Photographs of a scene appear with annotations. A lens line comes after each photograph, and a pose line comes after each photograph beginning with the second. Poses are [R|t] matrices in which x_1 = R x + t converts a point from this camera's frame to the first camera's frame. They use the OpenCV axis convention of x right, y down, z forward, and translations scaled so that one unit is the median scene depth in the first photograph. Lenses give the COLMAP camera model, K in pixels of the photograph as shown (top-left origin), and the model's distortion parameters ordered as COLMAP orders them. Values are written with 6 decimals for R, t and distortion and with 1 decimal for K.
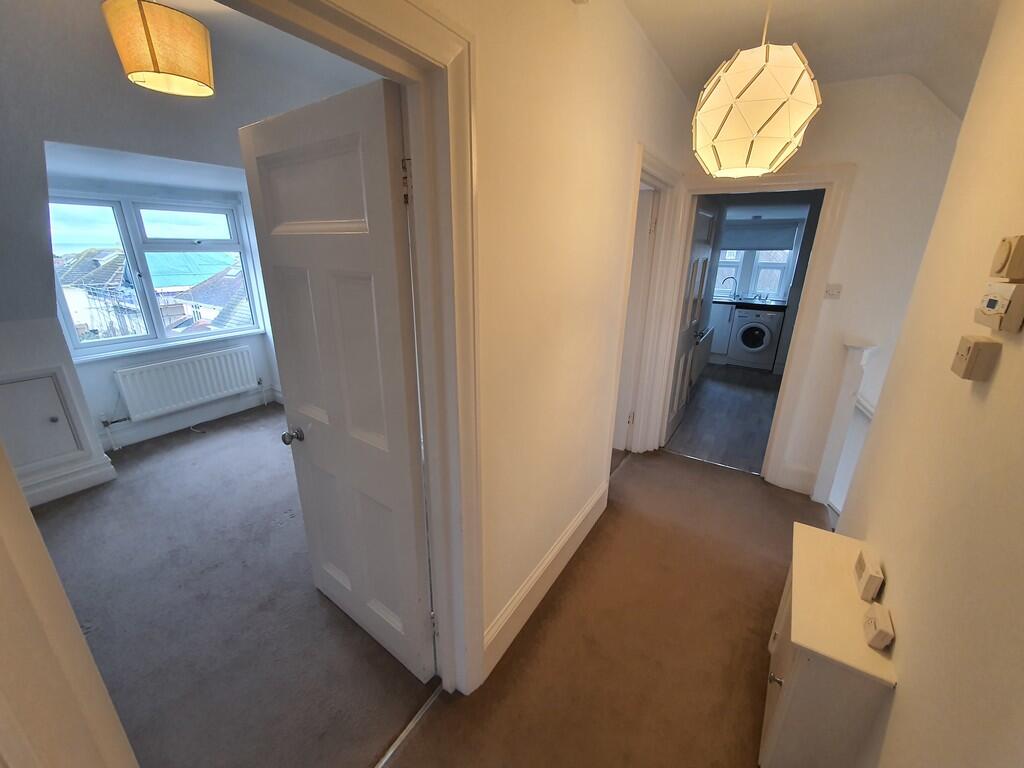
lens RADIAL K [[407.9, 0, 517.2], [0, 407.9, 384.5], [0, 0, 1]] dist [-0.000370, -0.000264]
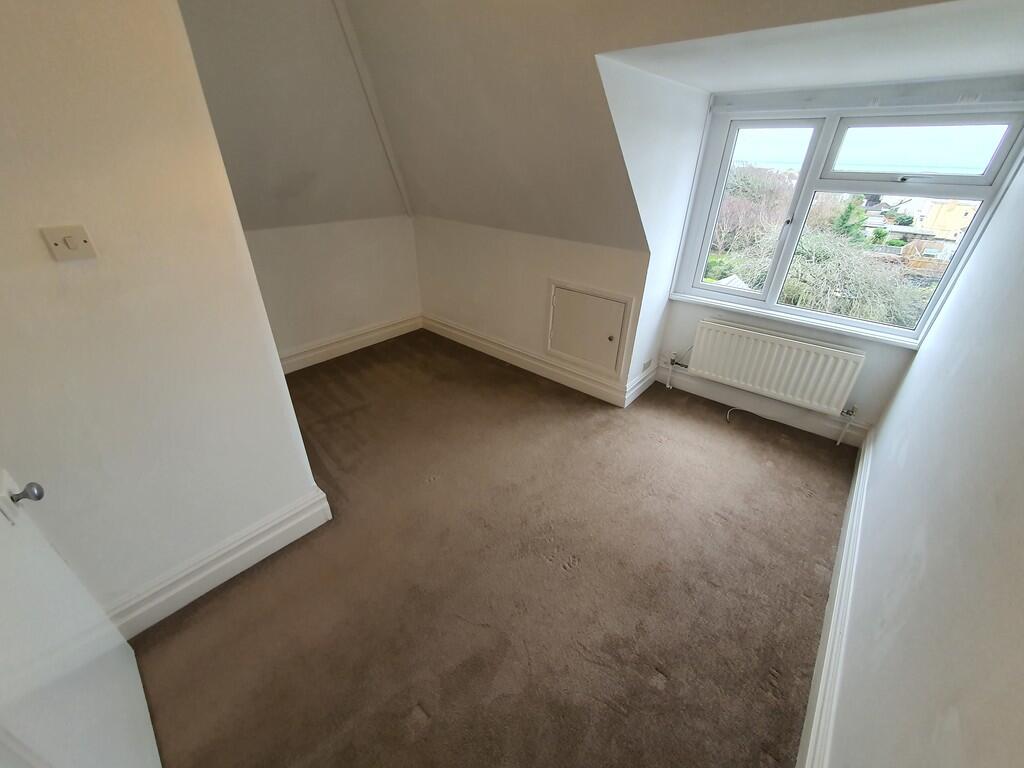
lens RADIAL K [[407.9, 0, 517.2], [0, 407.9, 384.5], [0, 0, 1]] dist [-0.000370, -0.000264]
pose [[-0.131738, 0.468735, -0.873460, -0.031459], [-0.341470, 0.805753, 0.483902, -0.209675], [0.930615, 0.362009, 0.053910, 0.567918]]
